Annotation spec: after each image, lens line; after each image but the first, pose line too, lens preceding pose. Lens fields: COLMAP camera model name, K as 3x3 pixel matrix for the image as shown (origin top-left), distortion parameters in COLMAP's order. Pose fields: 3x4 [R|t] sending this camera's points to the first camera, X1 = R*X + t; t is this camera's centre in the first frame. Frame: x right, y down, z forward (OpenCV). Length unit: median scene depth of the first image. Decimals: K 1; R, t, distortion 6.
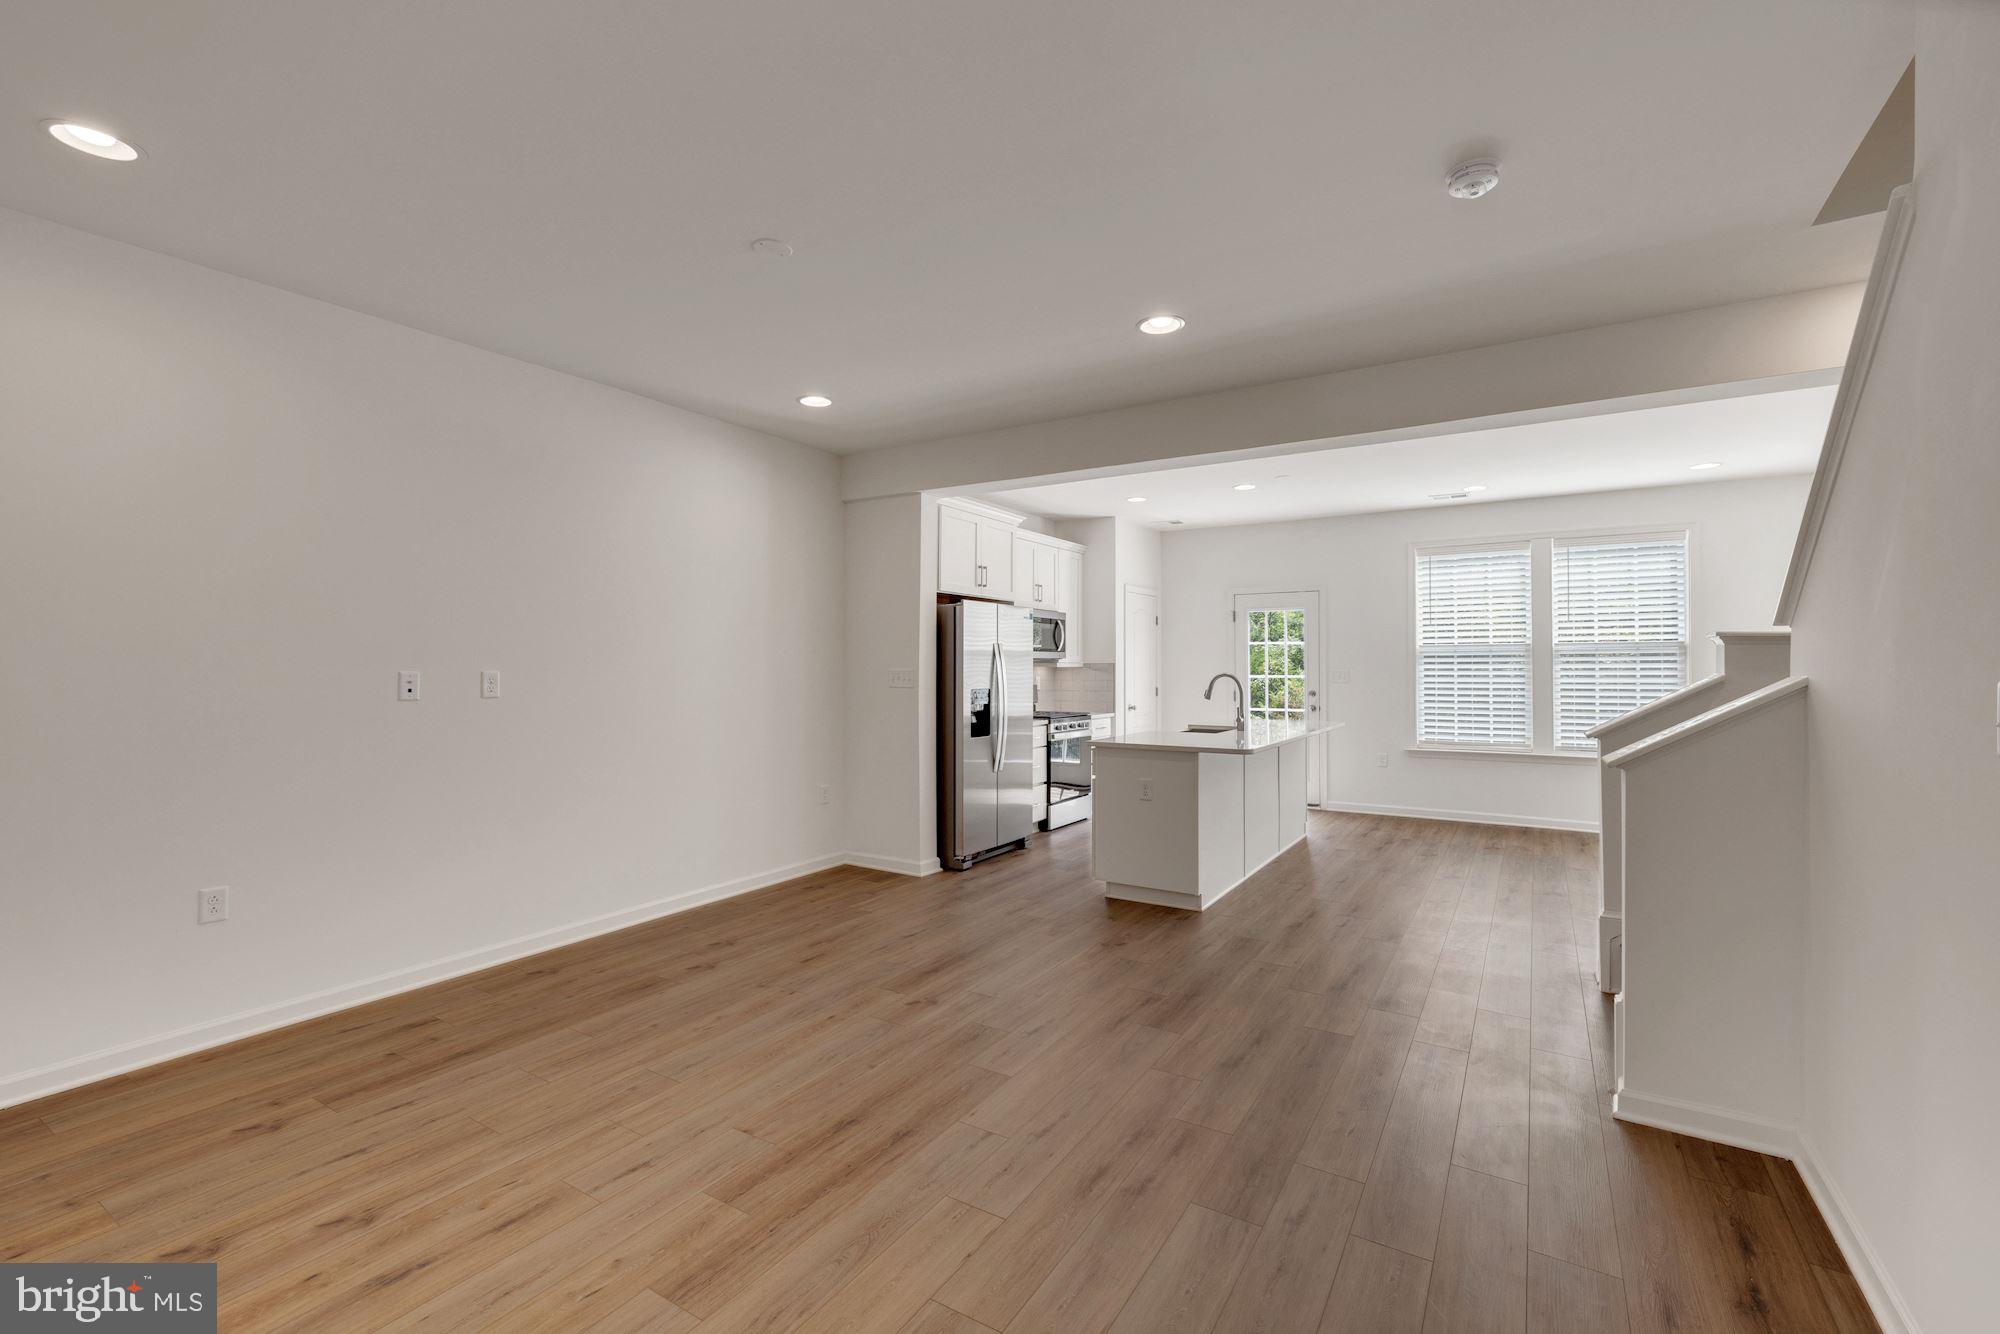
lens RADIAL K [[853.5, 0, 1000.1], [0, 853.5, 664.9], [0, 0, 1]] dist [0.001279, 0.000782]
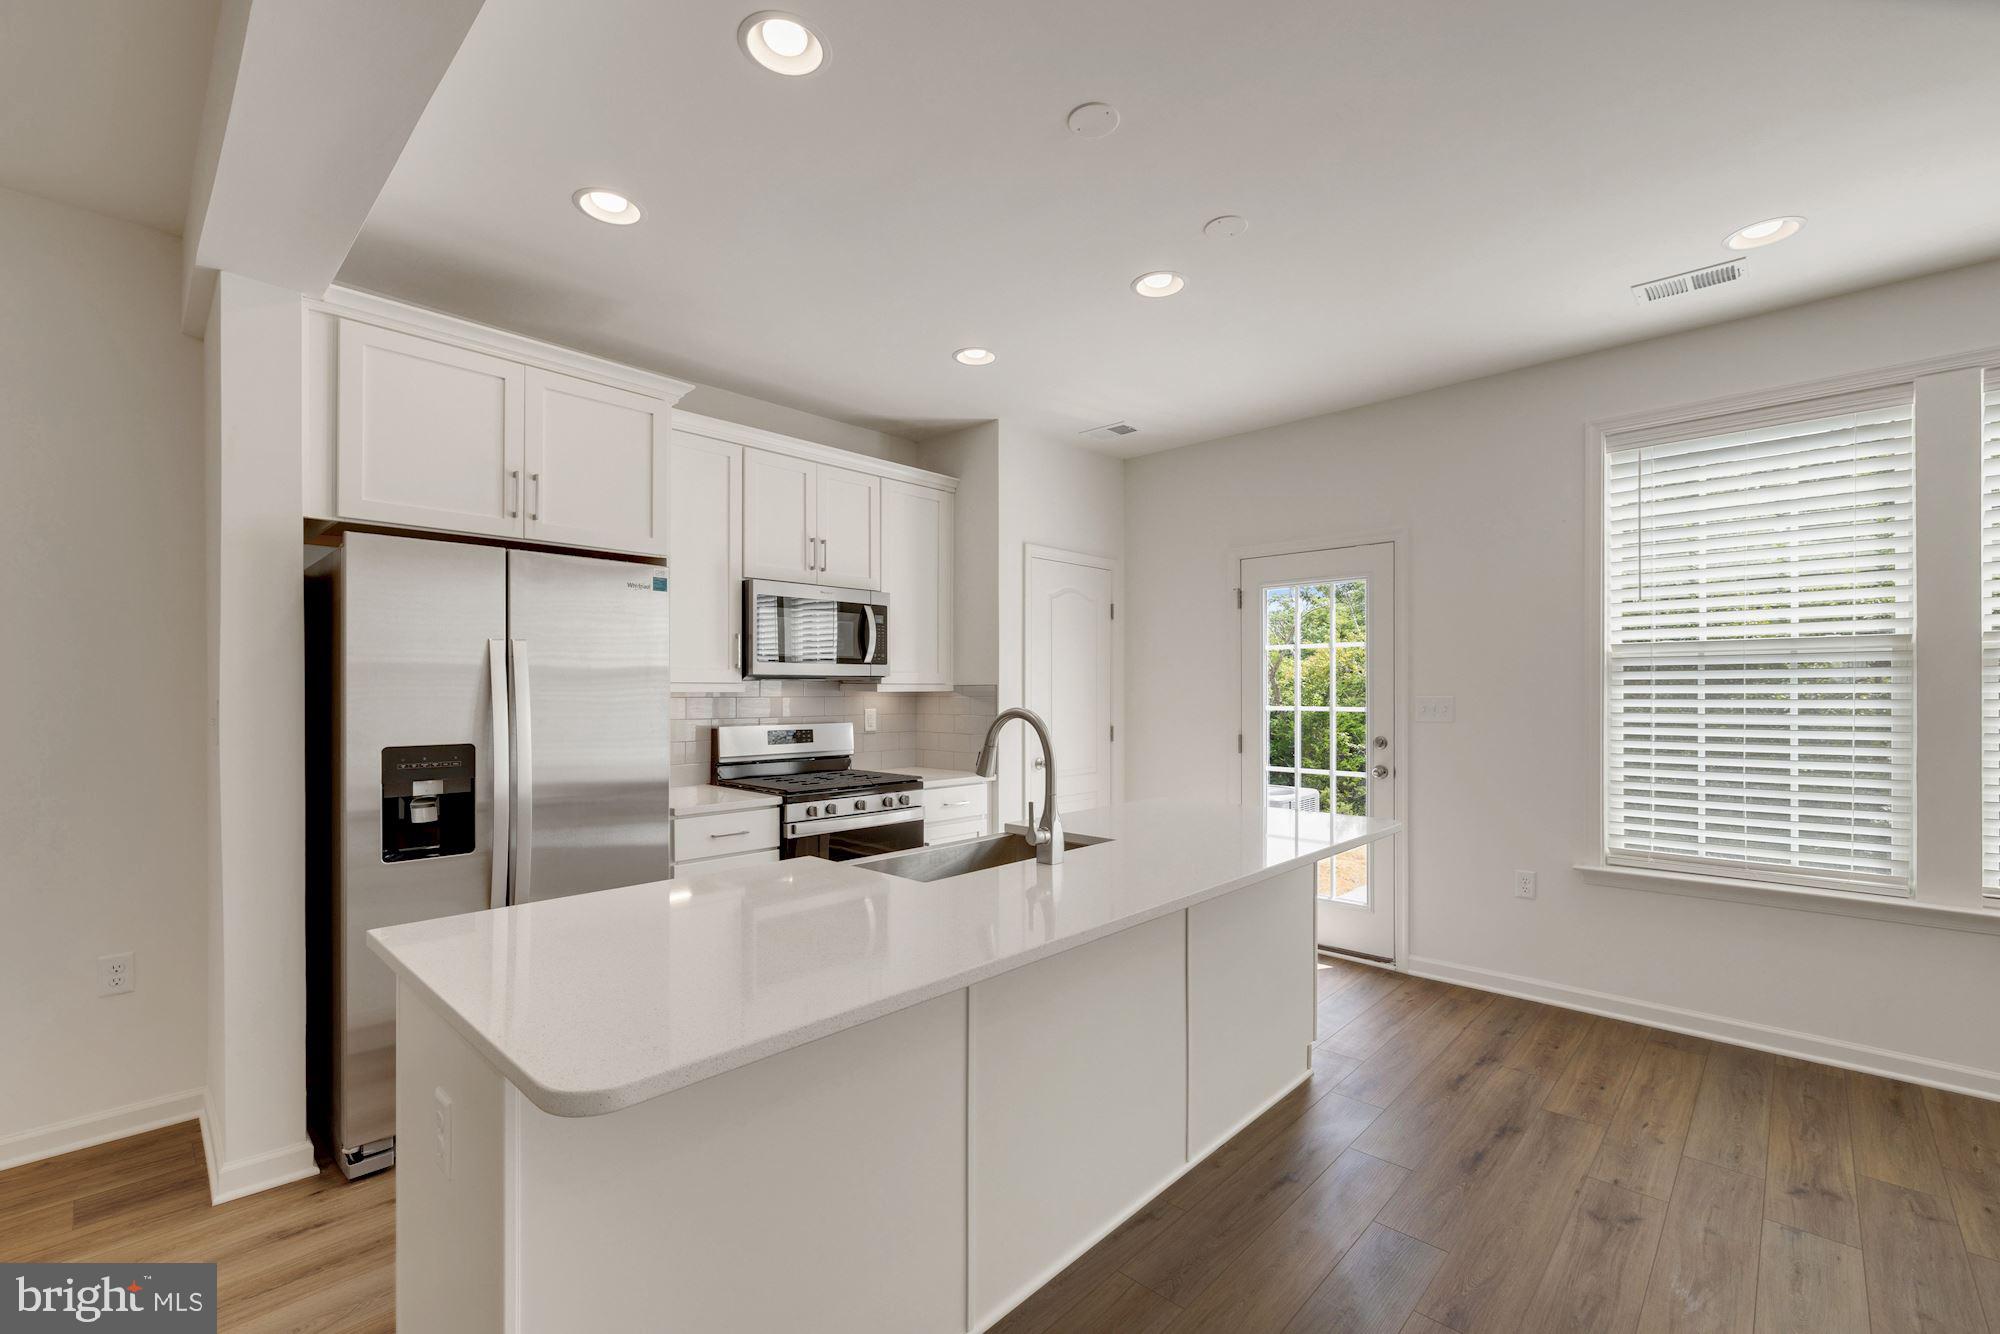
lens RADIAL K [[853.5, 0, 990.8], [0, 853.5, 697.9], [0, 0, 1]] dist [0.001279, 0.000782]
pose [[0.979693, -0.000056, -0.200501, 0.255194], [0.002428, 0.999930, 0.011583, 0.000375], [0.200486, -0.011834, 0.979625, 0.480605]]
